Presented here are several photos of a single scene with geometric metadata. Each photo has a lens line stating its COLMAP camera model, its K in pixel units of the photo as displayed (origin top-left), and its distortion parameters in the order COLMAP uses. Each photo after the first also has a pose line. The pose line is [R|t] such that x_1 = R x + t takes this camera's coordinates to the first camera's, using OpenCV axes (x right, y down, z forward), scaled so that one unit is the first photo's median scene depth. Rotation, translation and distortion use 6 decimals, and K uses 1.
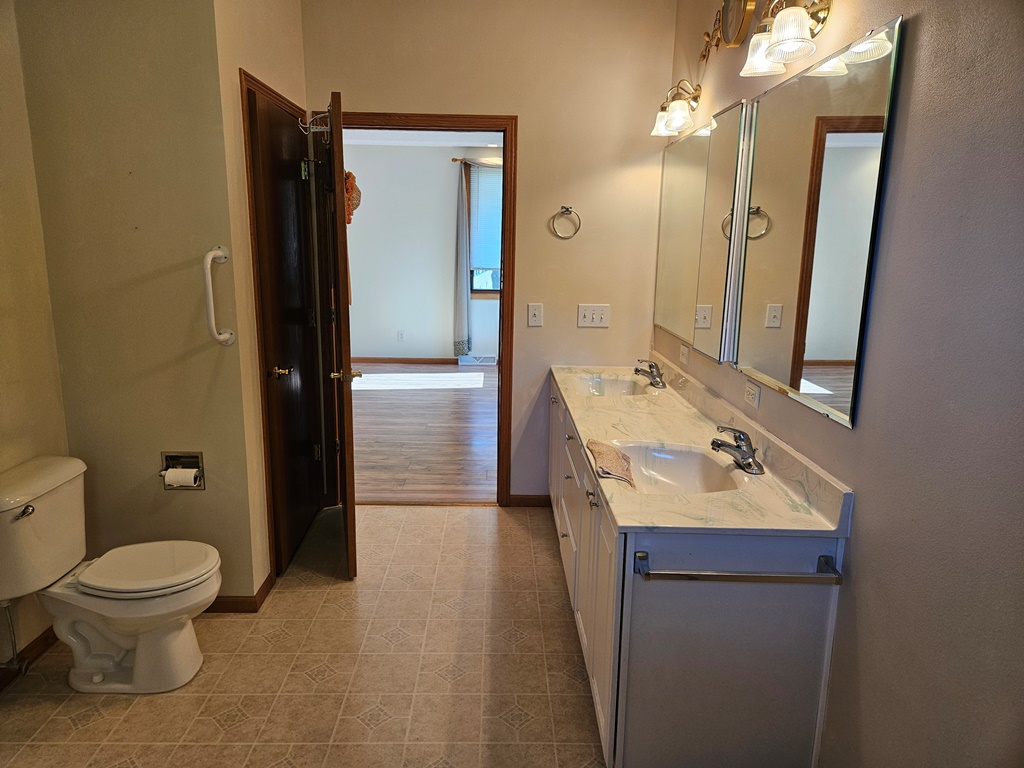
lens RADIAL K [[679.9, 0, 509.5], [0, 679.9, 380.0], [0, 0, 1]] dist [0.090030, -0.073935]
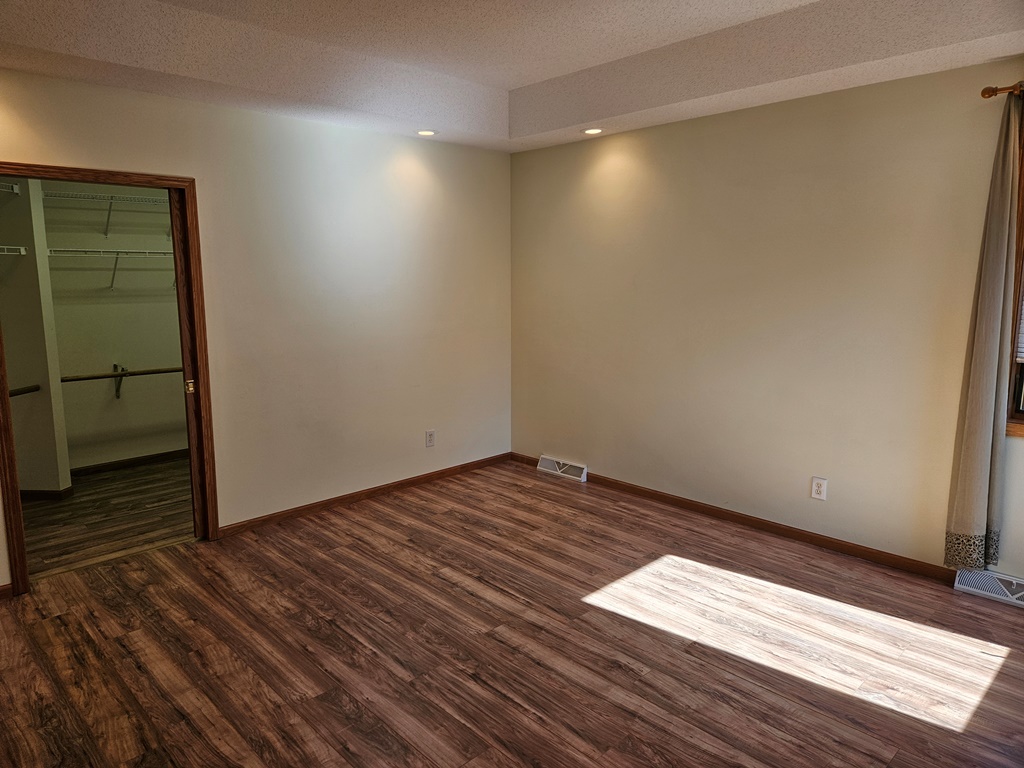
lens RADIAL K [[679.9, 0, 509.5], [0, 679.9, 380.0], [0, 0, 1]] dist [0.090030, -0.073935]
pose [[0.686075, 0.088941, -0.722073, 0.034432], [-0.130914, 0.991391, -0.002273, -0.113043], [0.715655, 0.096089, 0.691813, 0.514919]]
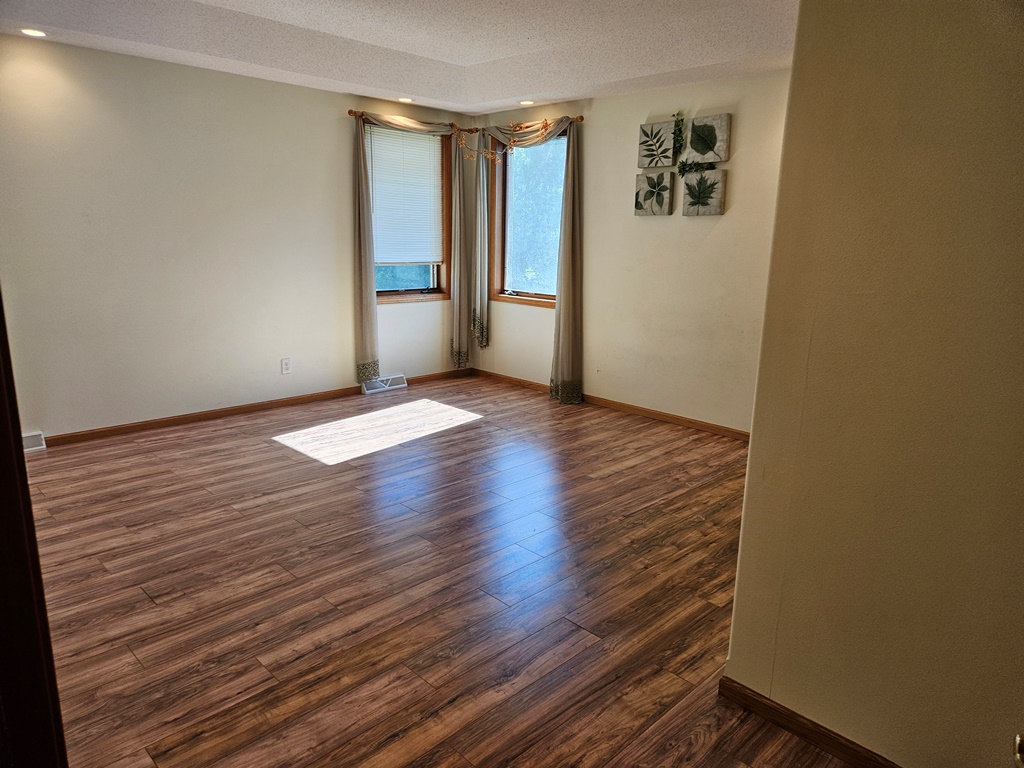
lens RADIAL K [[679.9, 0, 509.5], [0, 679.9, 380.0], [0, 0, 1]] dist [0.090030, -0.073935]
pose [[0.721175, -0.156592, 0.674822, -0.470307], [0.135813, 0.987173, 0.083931, -0.080000], [-0.679309, 0.031121, 0.733192, 0.353424]]
